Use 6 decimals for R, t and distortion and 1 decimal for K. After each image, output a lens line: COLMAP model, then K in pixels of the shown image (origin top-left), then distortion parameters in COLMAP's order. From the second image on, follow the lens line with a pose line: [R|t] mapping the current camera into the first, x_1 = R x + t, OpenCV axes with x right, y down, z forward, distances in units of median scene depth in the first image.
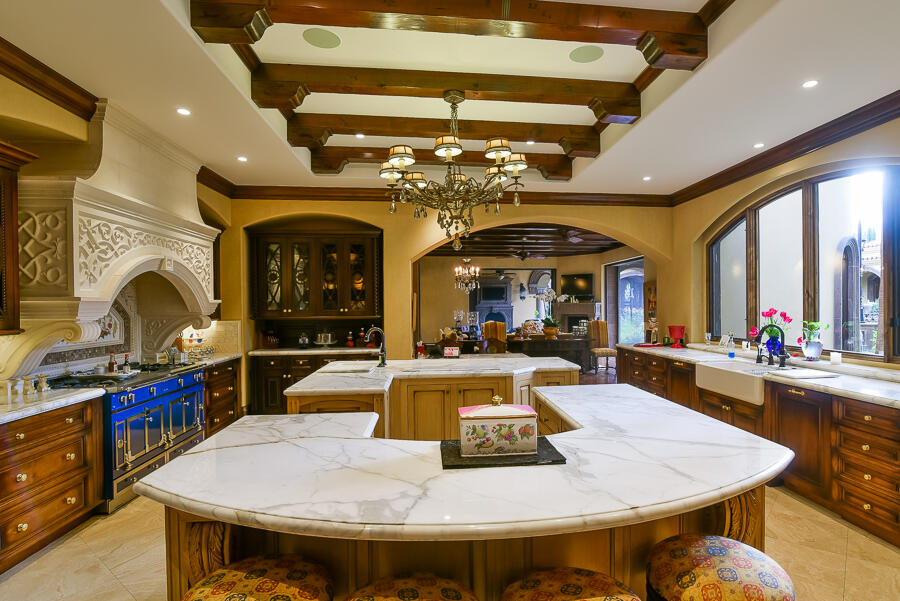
lens RADIAL K [[487.5, 0, 450.0], [0, 487.5, 300.5], [0, 0, 1]] dist [-0.004035, -0.000519]
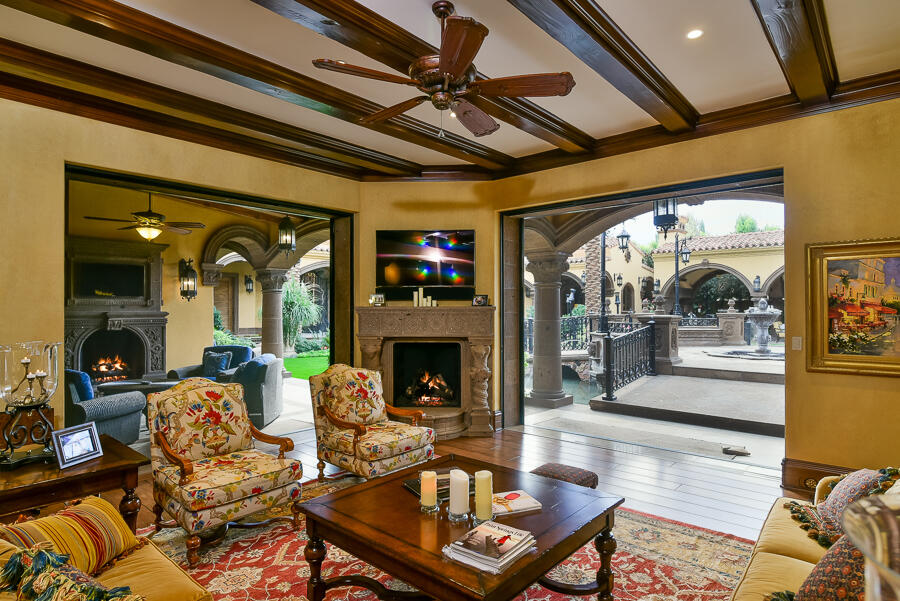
lens RADIAL K [[507.3, 0, 450.0], [0, 507.3, 300.5], [0, 0, 1]] dist [0.000133, -0.000038]
pose [[0.737105, 0.010931, 0.675690, 0.051520], [-0.010641, 0.999933, -0.004569, 0.000248], [-0.675695, -0.003822, 0.737172, 1.774410]]
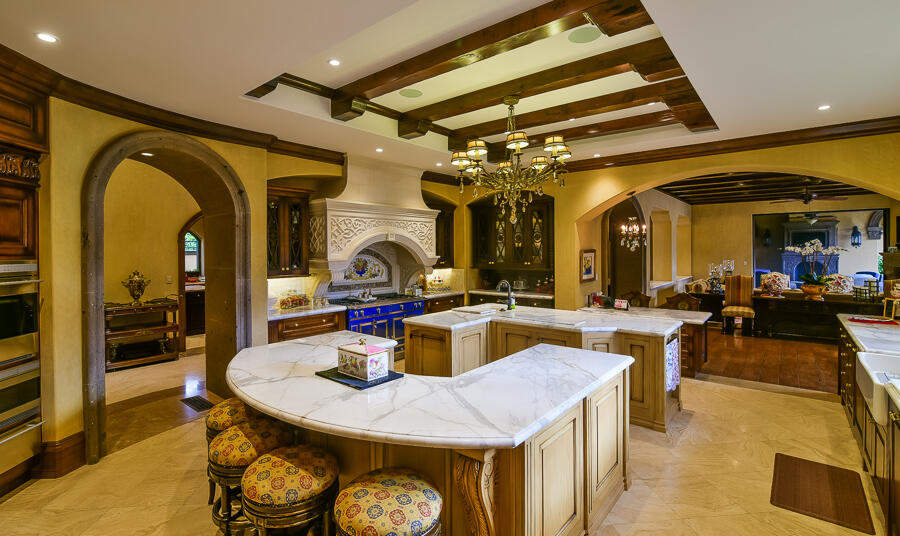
lens RADIAL K [[414.0, 0, 453.0], [0, 414.0, 243.8], [0, 0, 1]] dist [-0.016749, 0.000108]
pose [[0.697505, -0.006166, -0.716553, 0.587768], [0.009777, 0.999952, 0.000912, -0.048010], [0.716513, -0.007642, 0.697532, 0.145117]]
